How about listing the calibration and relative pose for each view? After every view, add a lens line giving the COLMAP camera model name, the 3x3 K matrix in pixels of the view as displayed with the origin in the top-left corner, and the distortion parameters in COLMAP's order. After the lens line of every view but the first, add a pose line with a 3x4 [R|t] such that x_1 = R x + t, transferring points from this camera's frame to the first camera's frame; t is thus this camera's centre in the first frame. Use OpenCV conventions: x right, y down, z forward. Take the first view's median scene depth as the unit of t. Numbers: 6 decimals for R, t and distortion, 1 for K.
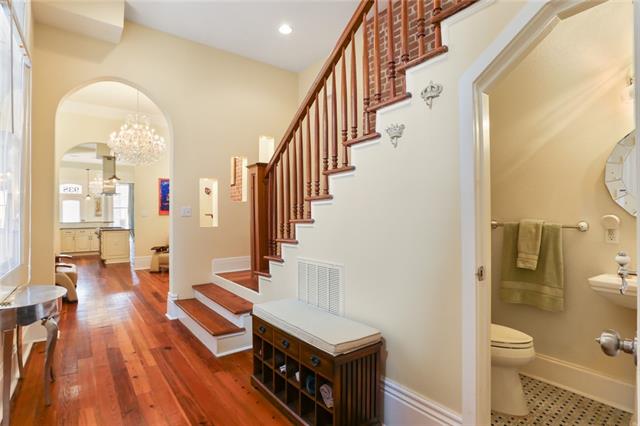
lens RADIAL K [[323.5, 0, 315.8], [0, 323.5, 215.5], [0, 0, 1]] dist [-0.024880, 0.002930]
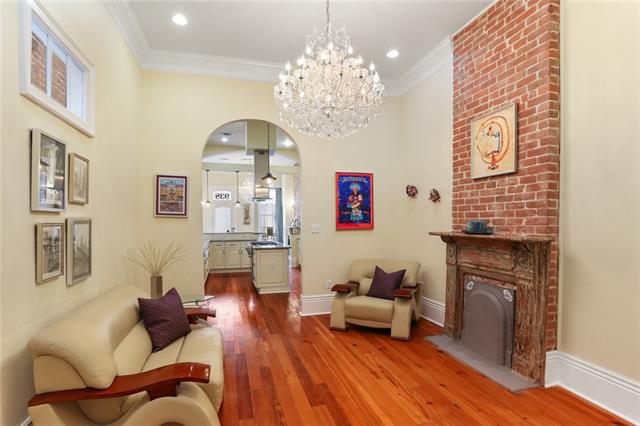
lens RADIAL K [[325.3, 0, 320.5], [0, 325.3, 225.4], [0, 0, 1]] dist [0.002564, 0.000023]
pose [[0.933310, 0.003231, -0.359056, -0.203439], [0.003981, 0.999805, 0.019344, -0.016733], [0.359049, -0.019483, 0.933115, 0.280061]]
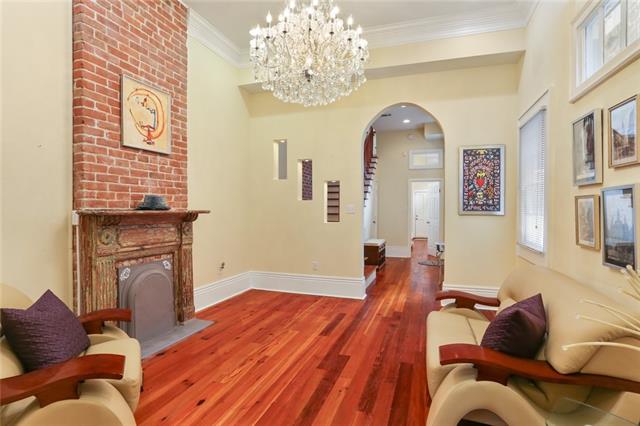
lens RADIAL K [[323.5, 0, 321.6], [0, 323.5, 210.9], [0, 0, 1]] dist [-0.024880, 0.002930]
pose [[-0.558195, -0.010945, 0.829638, -1.285708], [-0.008803, 0.999935, 0.007269, 0.027171], [-0.829663, -0.003246, -0.558255, 1.675818]]
